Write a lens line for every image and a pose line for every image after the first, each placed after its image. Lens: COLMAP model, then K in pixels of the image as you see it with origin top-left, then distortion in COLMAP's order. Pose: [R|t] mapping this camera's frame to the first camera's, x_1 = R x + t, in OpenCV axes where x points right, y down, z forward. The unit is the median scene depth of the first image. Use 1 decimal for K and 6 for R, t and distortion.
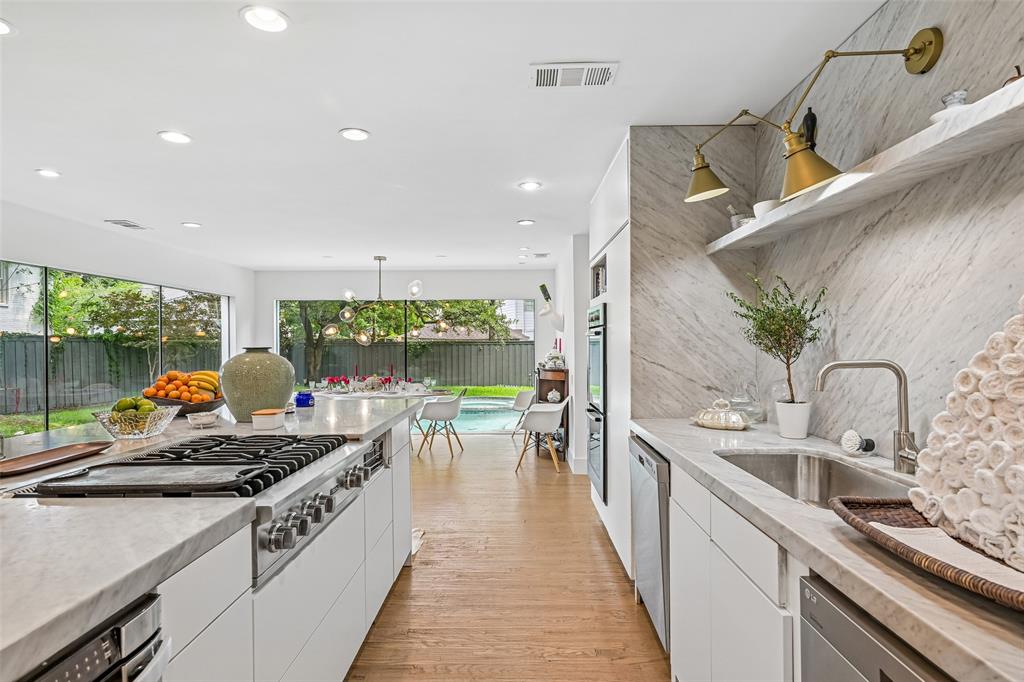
lens RADIAL K [[549.0, 0, 512.0], [0, 549.0, 341.0], [0, 0, 1]] dist [0.001499, 0.000344]
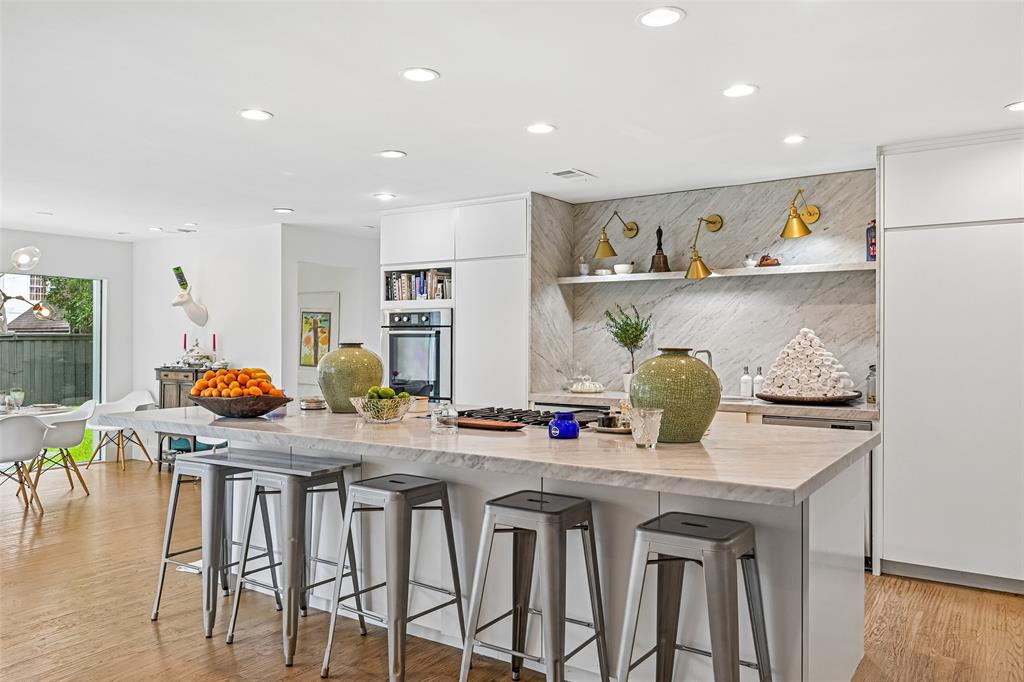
lens RADIAL K [[749.1, 0, 512.0], [0, 749.1, 341.0], [0, 0, 1]] dist [-0.005116, -0.001998]
pose [[0.558392, 0.006621, 0.829551, -1.490886], [-0.010348, 0.999946, -0.001016, 0.006449], [-0.829513, -0.008016, 0.558430, -0.068086]]
